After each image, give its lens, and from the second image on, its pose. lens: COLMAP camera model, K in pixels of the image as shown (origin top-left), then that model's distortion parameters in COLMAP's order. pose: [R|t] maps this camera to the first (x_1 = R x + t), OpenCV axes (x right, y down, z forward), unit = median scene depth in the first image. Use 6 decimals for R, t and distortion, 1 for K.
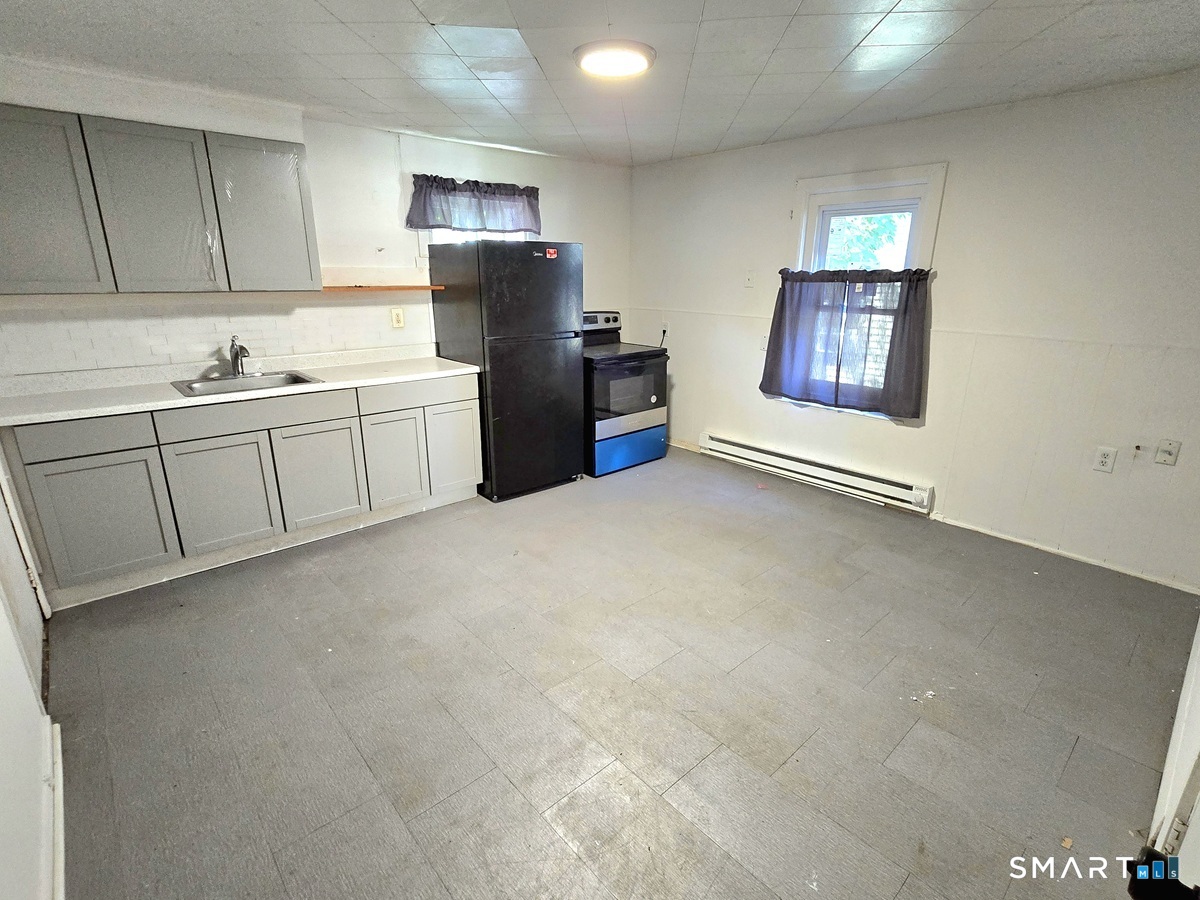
lens RADIAL K [[585.7, 0, 603.1], [0, 585.7, 451.0], [0, 0, 1]] dist [-0.001448, -0.001445]
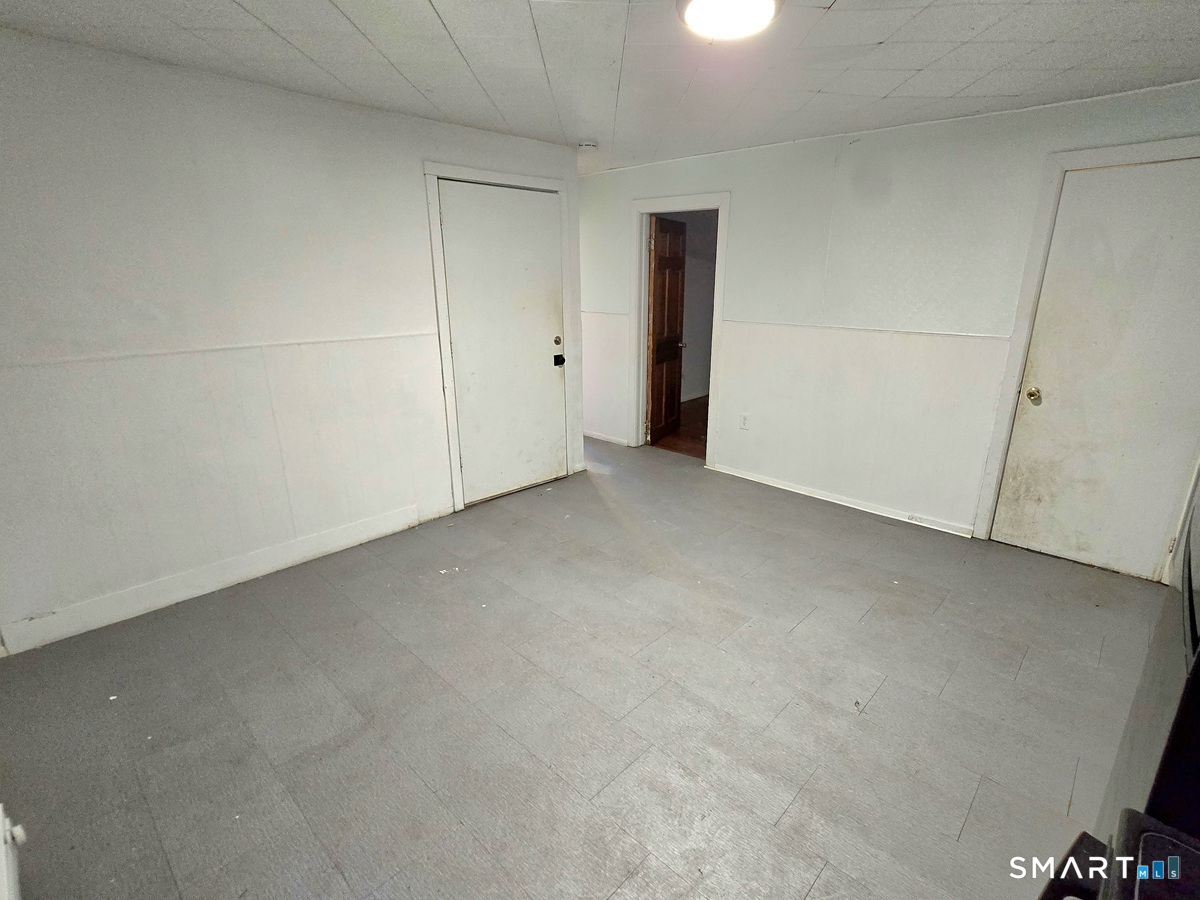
lens RADIAL K [[585.7, 0, 599.5], [0, 585.7, 451.6], [0, 0, 1]] dist [-0.001448, -0.001445]
pose [[-0.996575, 0.016863, -0.080953, 0.184882], [-0.030248, 0.836801, 0.546671, -0.399308], [0.076960, 0.547248, -0.833425, 1.321409]]
